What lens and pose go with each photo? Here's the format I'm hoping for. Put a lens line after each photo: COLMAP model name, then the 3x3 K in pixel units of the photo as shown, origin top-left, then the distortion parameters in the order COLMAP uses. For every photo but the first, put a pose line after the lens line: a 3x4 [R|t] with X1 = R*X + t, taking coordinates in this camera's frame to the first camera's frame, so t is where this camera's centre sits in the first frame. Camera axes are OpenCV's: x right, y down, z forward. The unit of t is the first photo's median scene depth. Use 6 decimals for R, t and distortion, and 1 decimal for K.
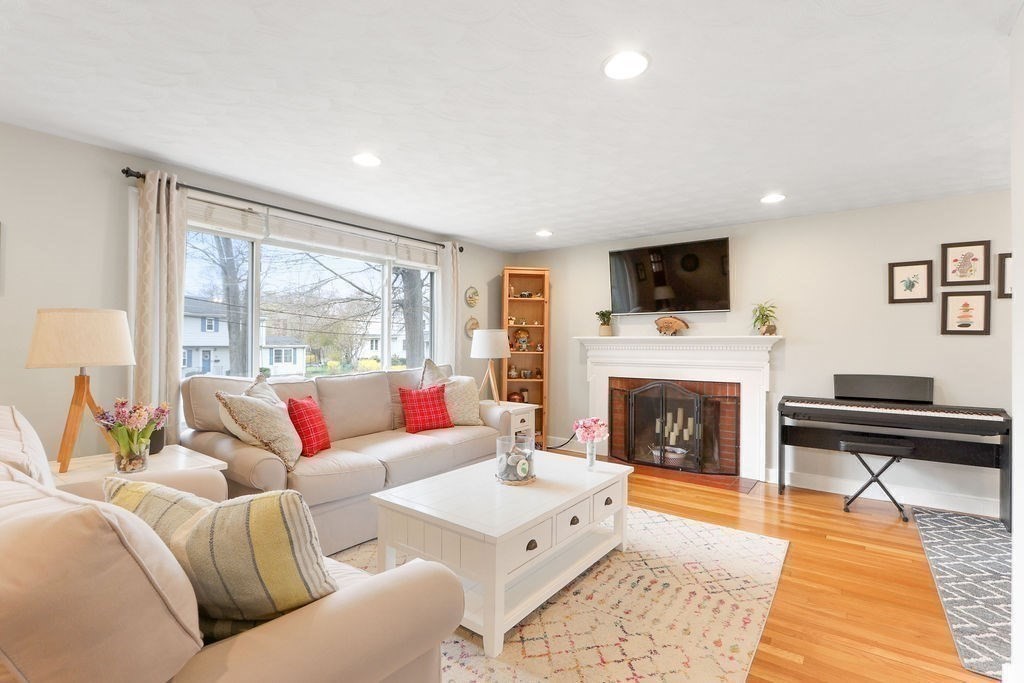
lens RADIAL K [[481.2, 0, 512.4], [0, 481.2, 351.9], [0, 0, 1]] dist [-0.017864, -0.000368]
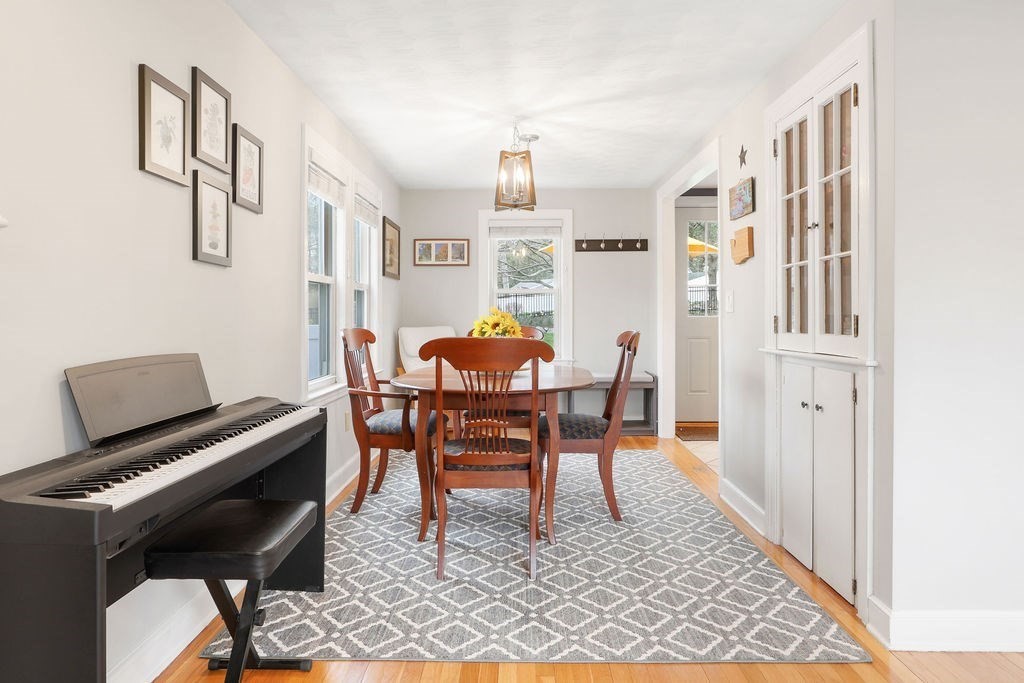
lens RADIAL K [[635.1, 0, 512.9], [0, 635.1, 312.6], [0, 0, 1]] dist [0.000558, 0.000127]
pose [[-0.588884, -0.005616, 0.808198, 0.178213], [0.005264, 0.999928, 0.010784, 0.008381], [-0.808200, 0.010605, -0.588812, 0.948095]]
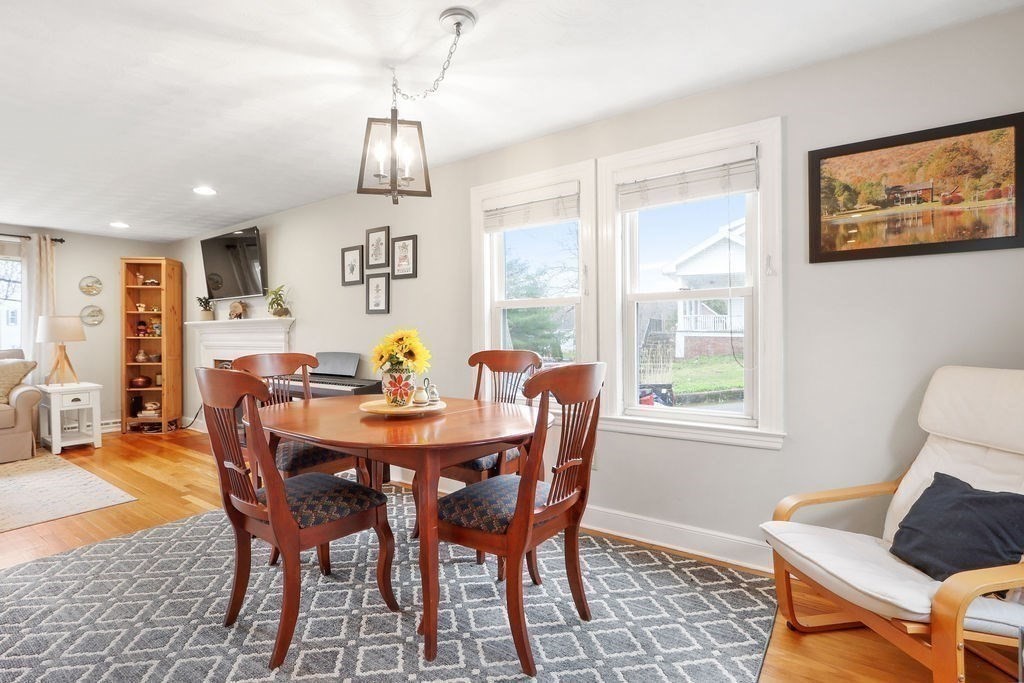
lens RADIAL K [[497.1, 0, 497.0], [0, 497.1, 339.2], [0, 0, 1]] dist [-0.011597, 0.000742]
pose [[0.999934, -0.010848, 0.003658, 1.014548], [0.010876, 0.999911, -0.007751, 0.028097], [-0.003573, 0.007790, 0.999963, -0.110998]]
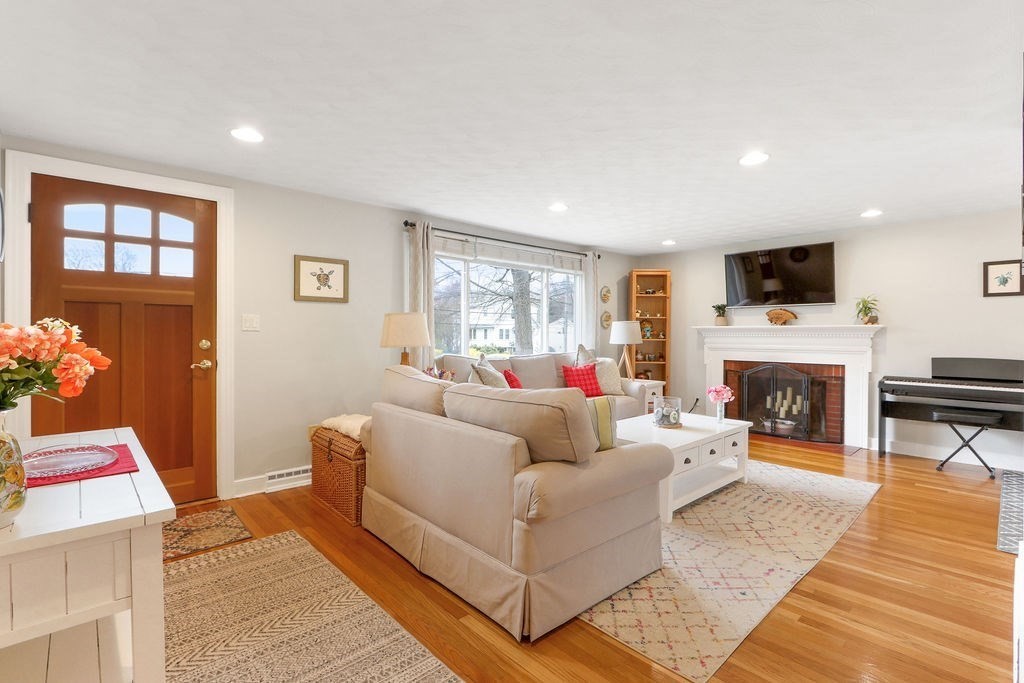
lens RADIAL K [[480.4, 0, 512.0], [0, 480.4, 341.5], [0, 0, 1]] dist [-0.015376, 0.000298]
pose [[0.982384, 0.000008, -0.186873, -0.113714], [0.000301, 0.999999, 0.001627, 0.004968], [0.186873, -0.001654, 0.982383, -0.317440]]
